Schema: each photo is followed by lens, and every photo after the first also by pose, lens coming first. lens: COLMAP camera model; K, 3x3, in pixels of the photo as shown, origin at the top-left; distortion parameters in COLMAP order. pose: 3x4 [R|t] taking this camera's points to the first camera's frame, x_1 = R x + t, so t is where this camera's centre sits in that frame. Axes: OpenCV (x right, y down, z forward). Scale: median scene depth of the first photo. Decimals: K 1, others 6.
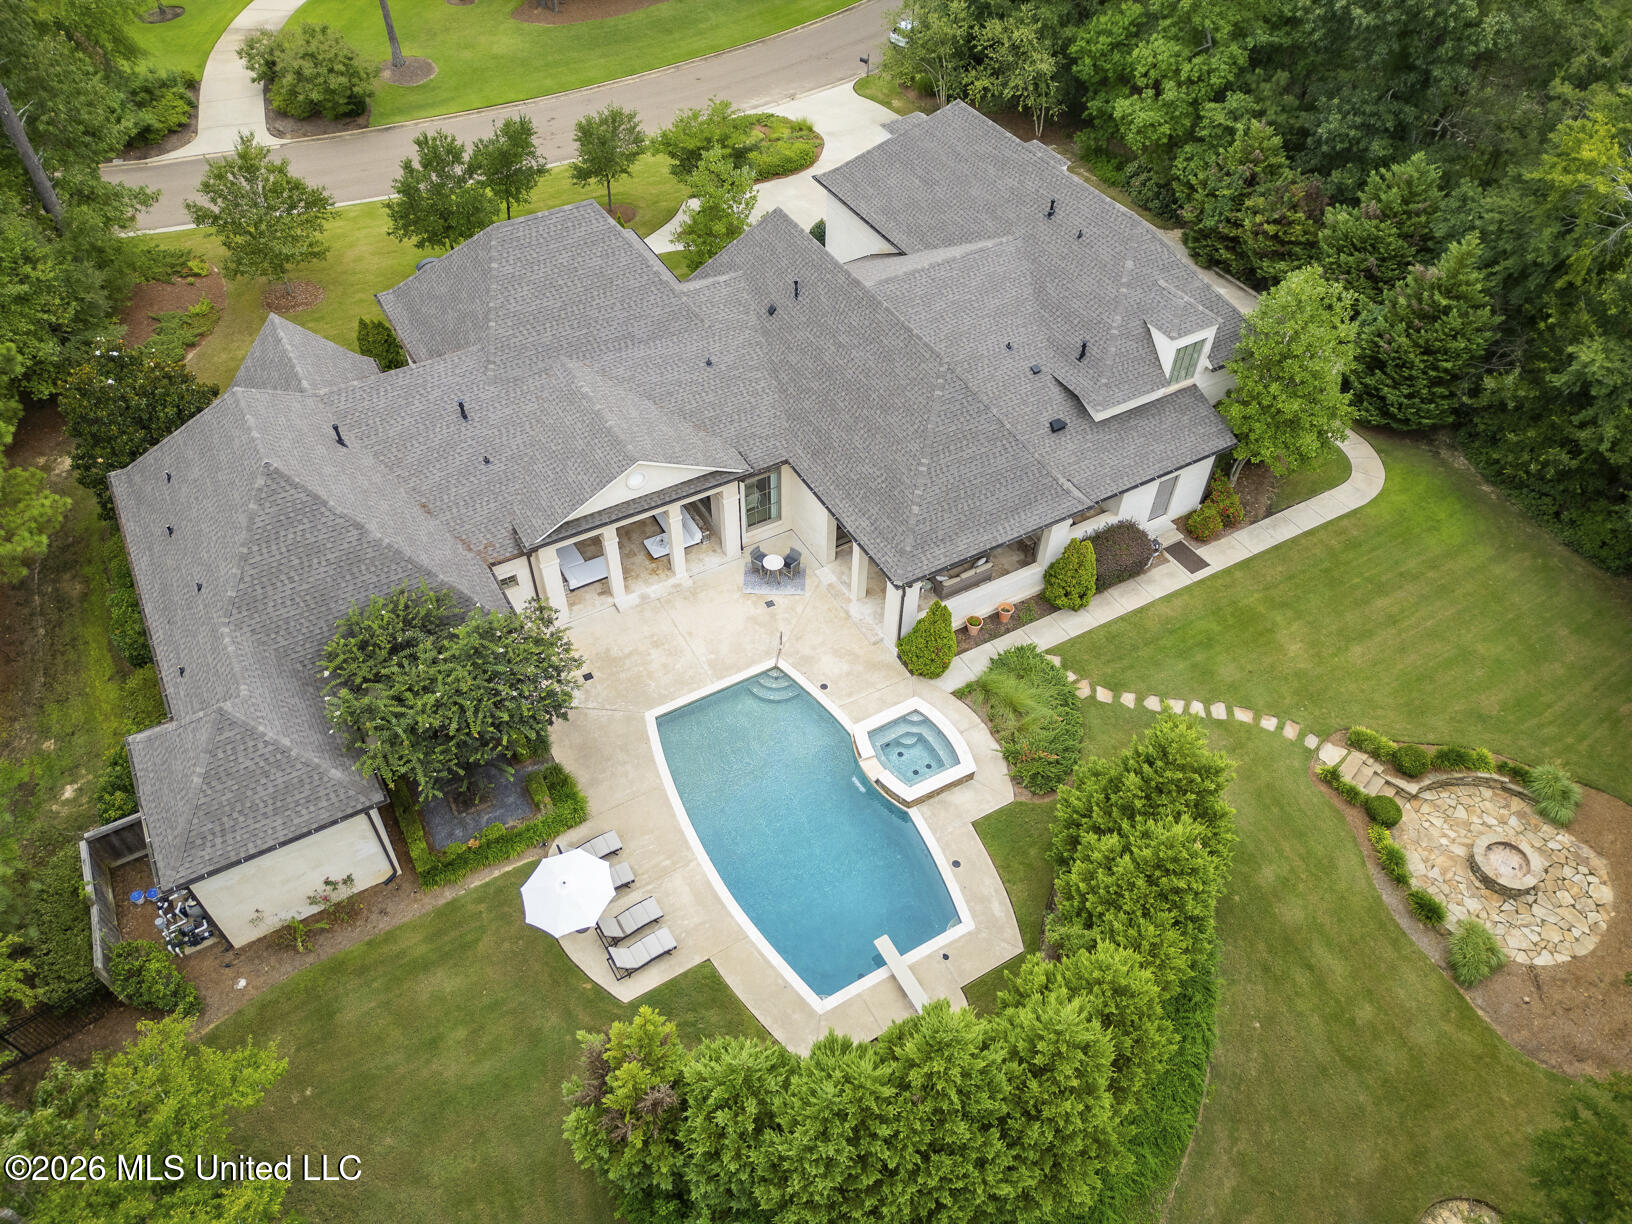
lens RADIAL K [[1145.4, 0, 816.6], [0, 1145.4, 615.1], [0, 0, 1]] dist [0.030309, -0.028264]
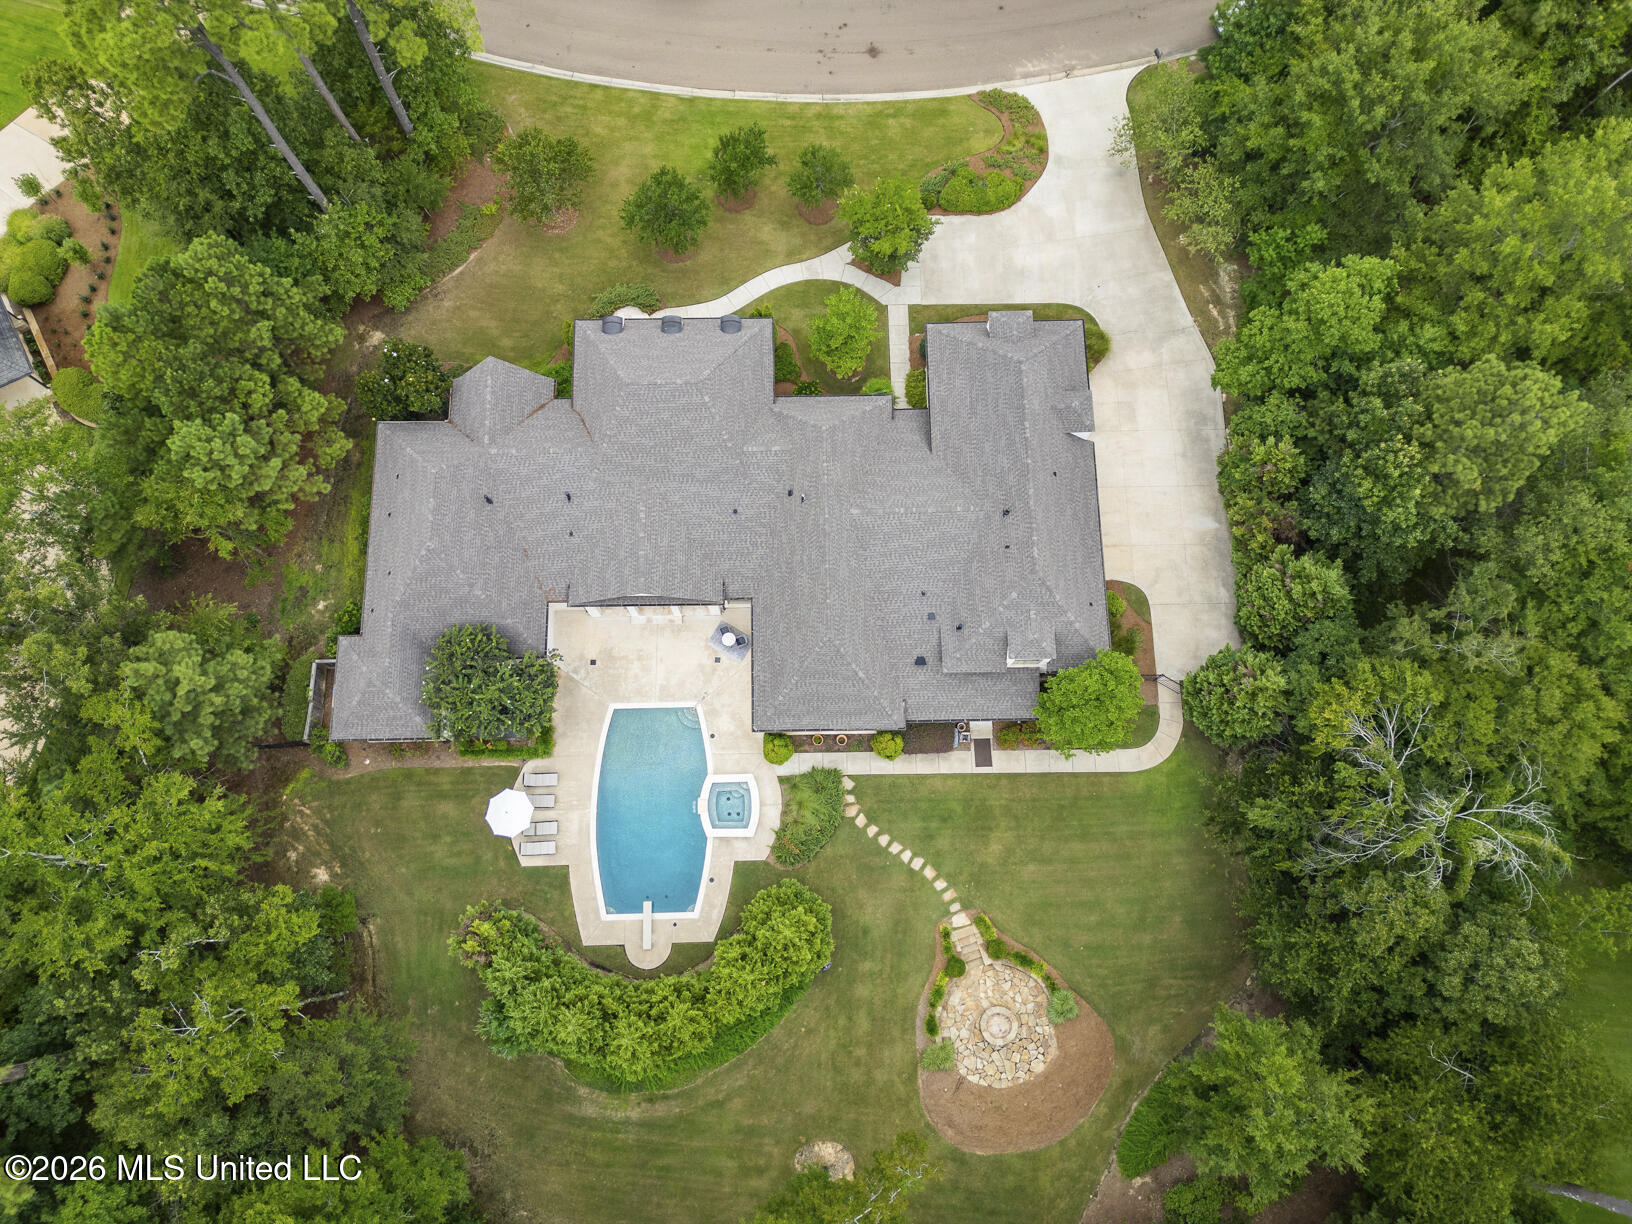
lens RADIAL K [[1145.4, 0, 816.8], [0, 1145.4, 606.0], [0, 0, 1]] dist [0.030309, -0.028264]
pose [[0.875436, 0.467237, -0.123699, 0.257615], [-0.354464, 0.794627, 0.492872, -0.961799], [0.328582, -0.387632, 0.861264, -0.305276]]
